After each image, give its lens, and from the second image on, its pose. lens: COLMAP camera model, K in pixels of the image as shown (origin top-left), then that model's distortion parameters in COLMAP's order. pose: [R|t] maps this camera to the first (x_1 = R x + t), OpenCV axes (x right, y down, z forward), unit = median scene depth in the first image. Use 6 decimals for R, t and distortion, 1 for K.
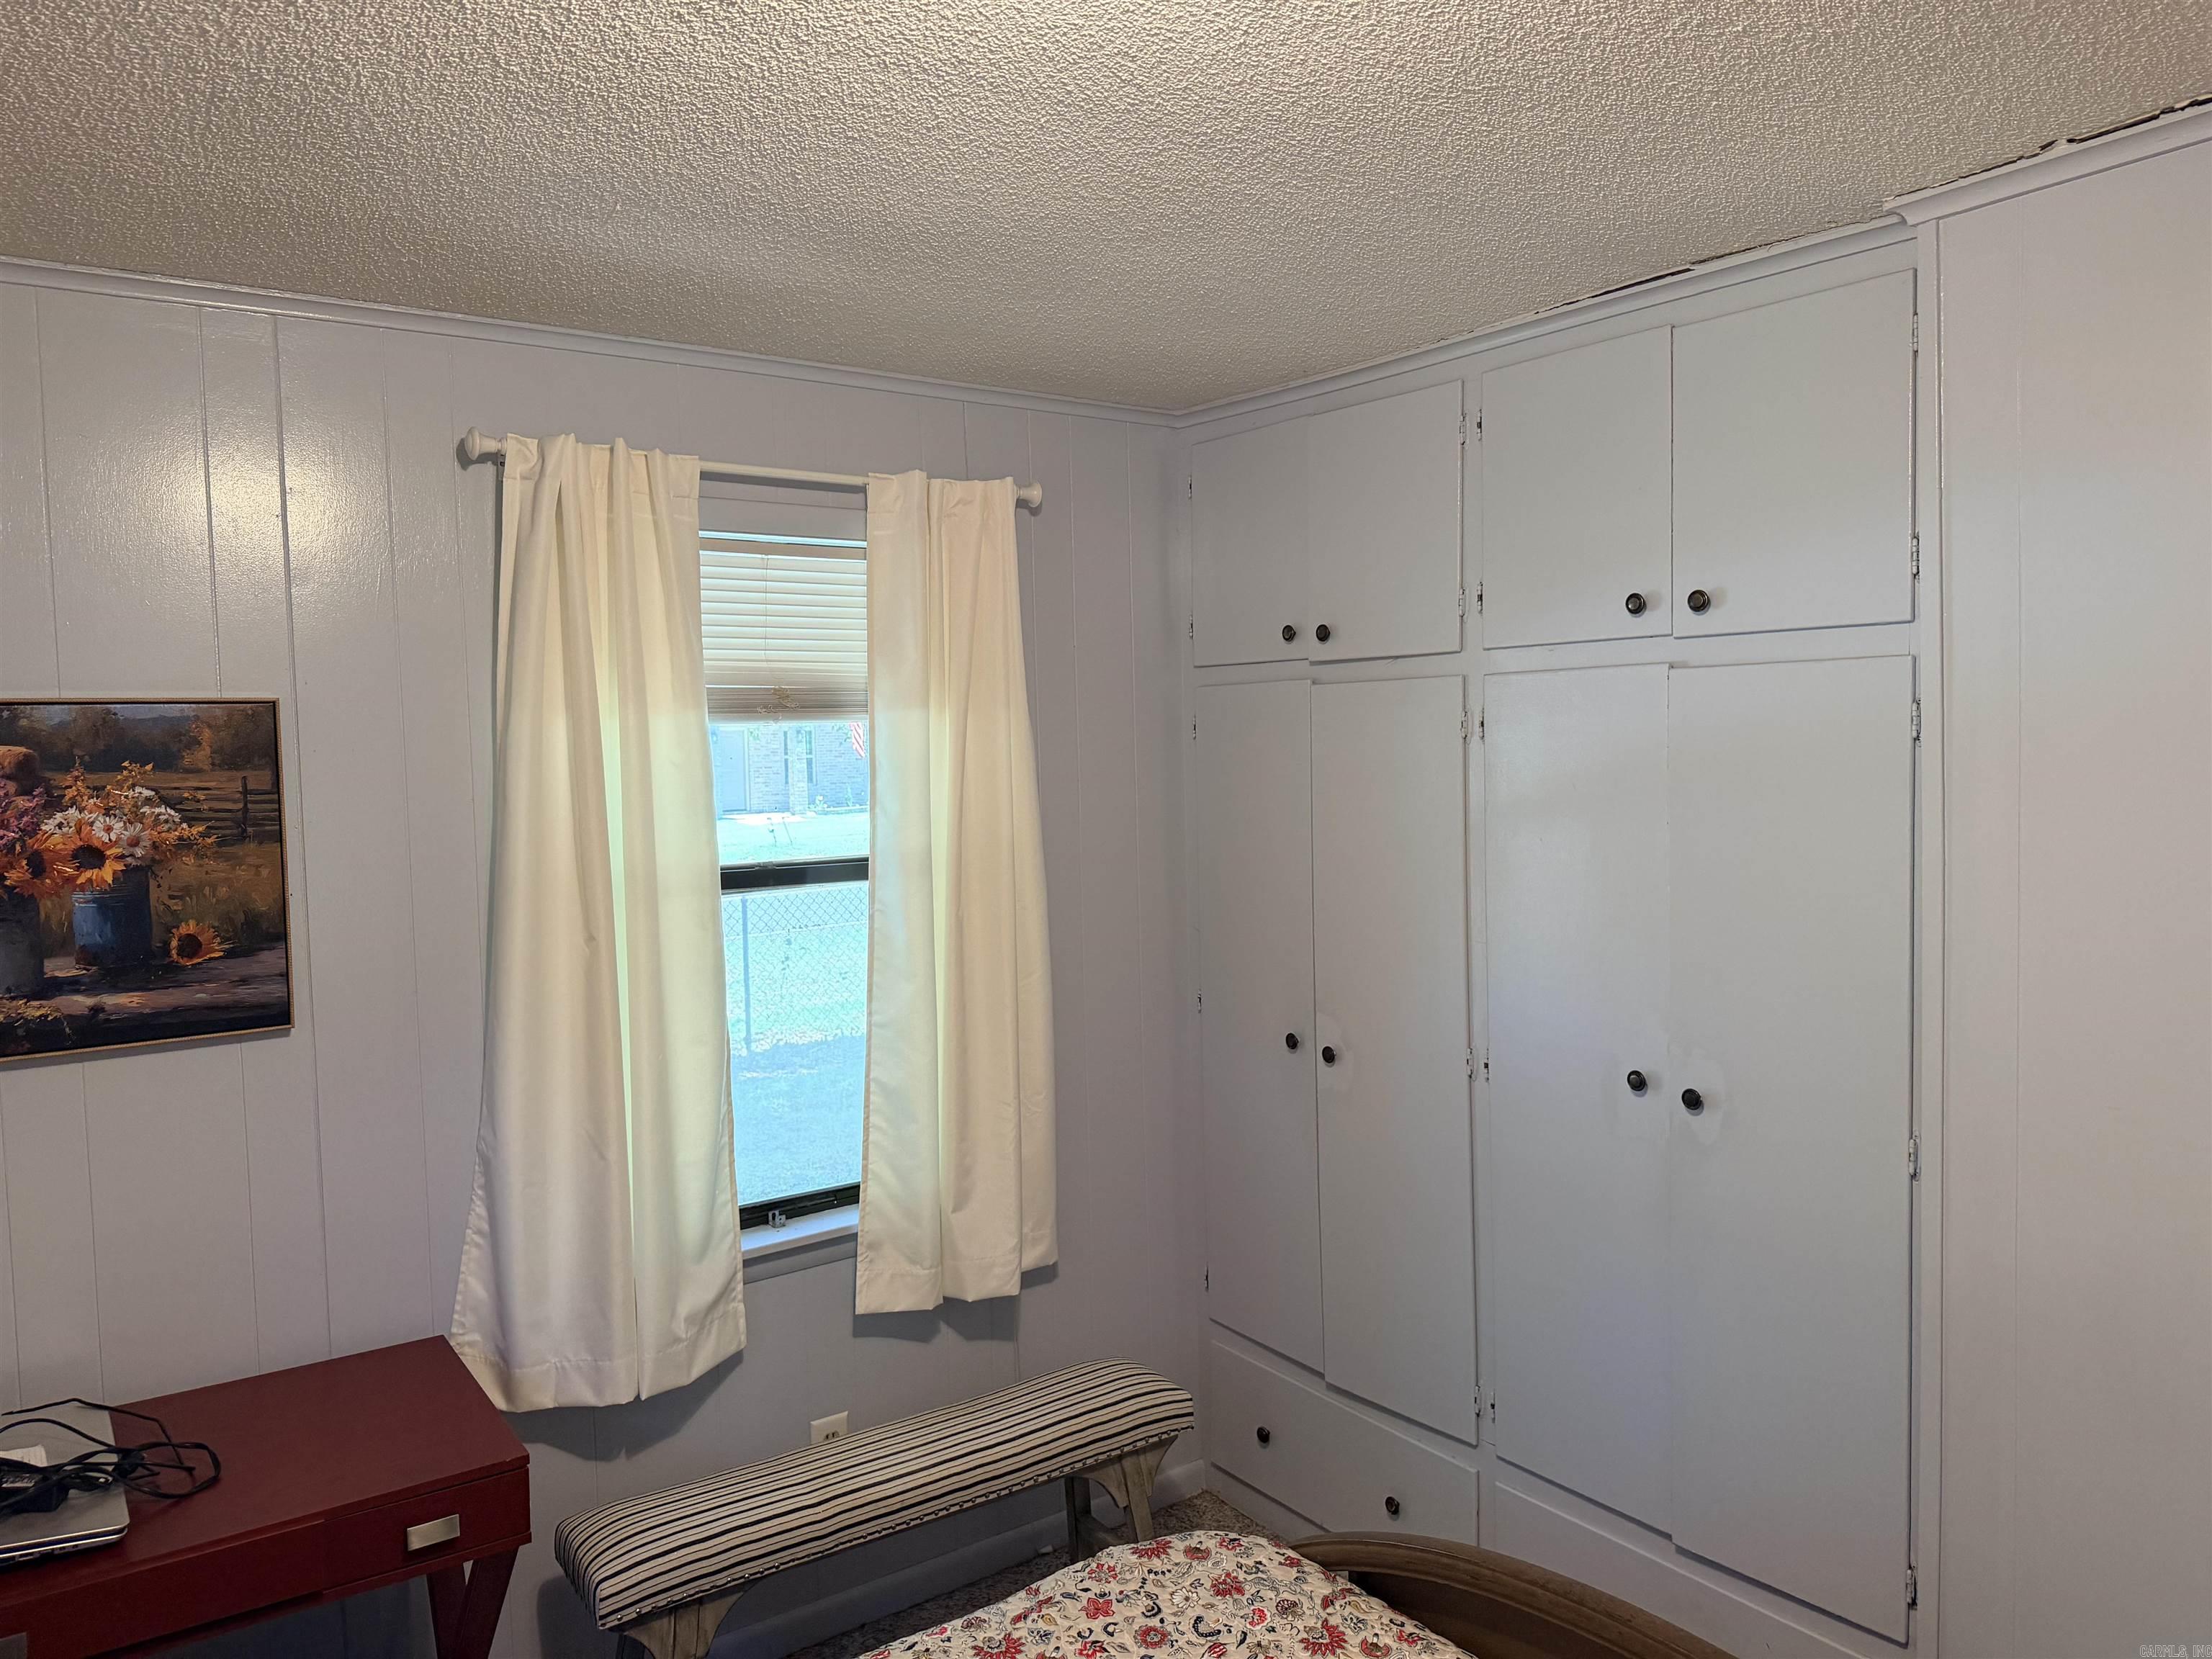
lens RADIAL K [[1568.7, 0, 1102.3], [0, 1568.7, 811.4], [0, 0, 1]] dist [0.054740, -0.065891]
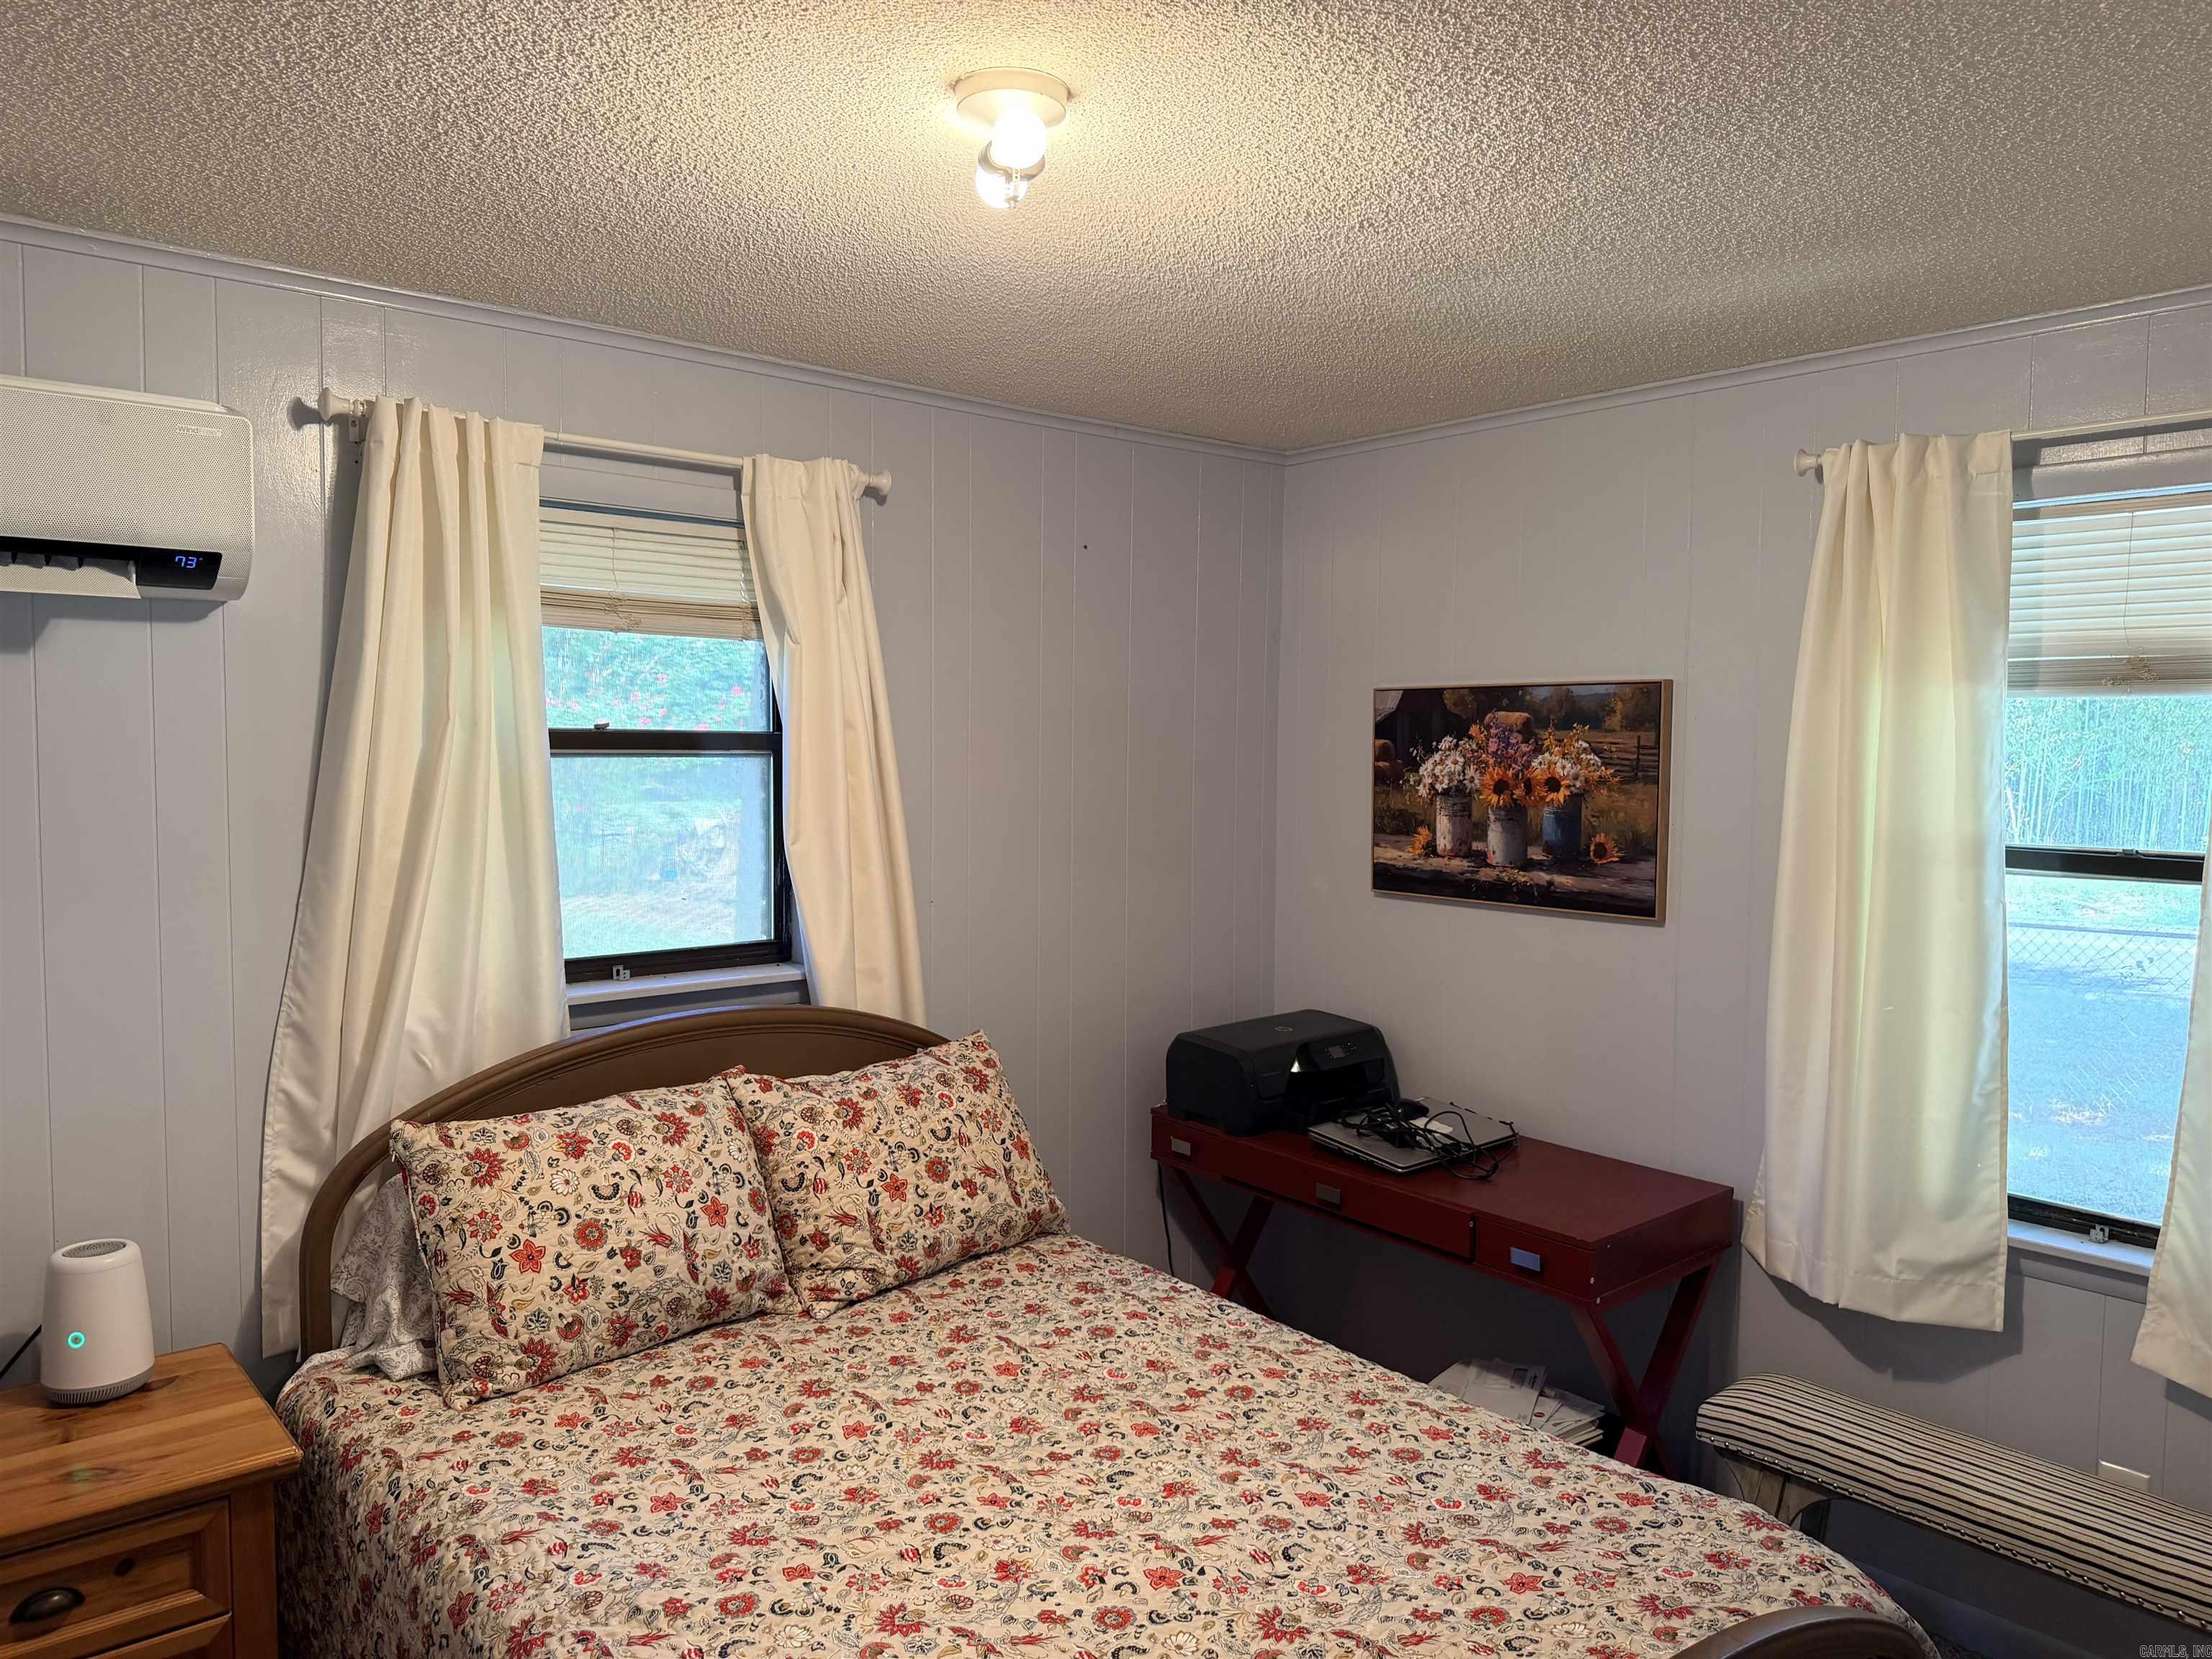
lens RADIAL K [[1568.7, 0, 1102.1], [0, 1568.7, 838.4], [0, 0, 1]] dist [0.054740, -0.065891]
pose [[0.082702, 0.085299, -0.992917, 0.833615], [-0.060861, 0.994903, 0.080400, -0.015372], [0.994714, 0.053780, 0.087472, 0.416976]]
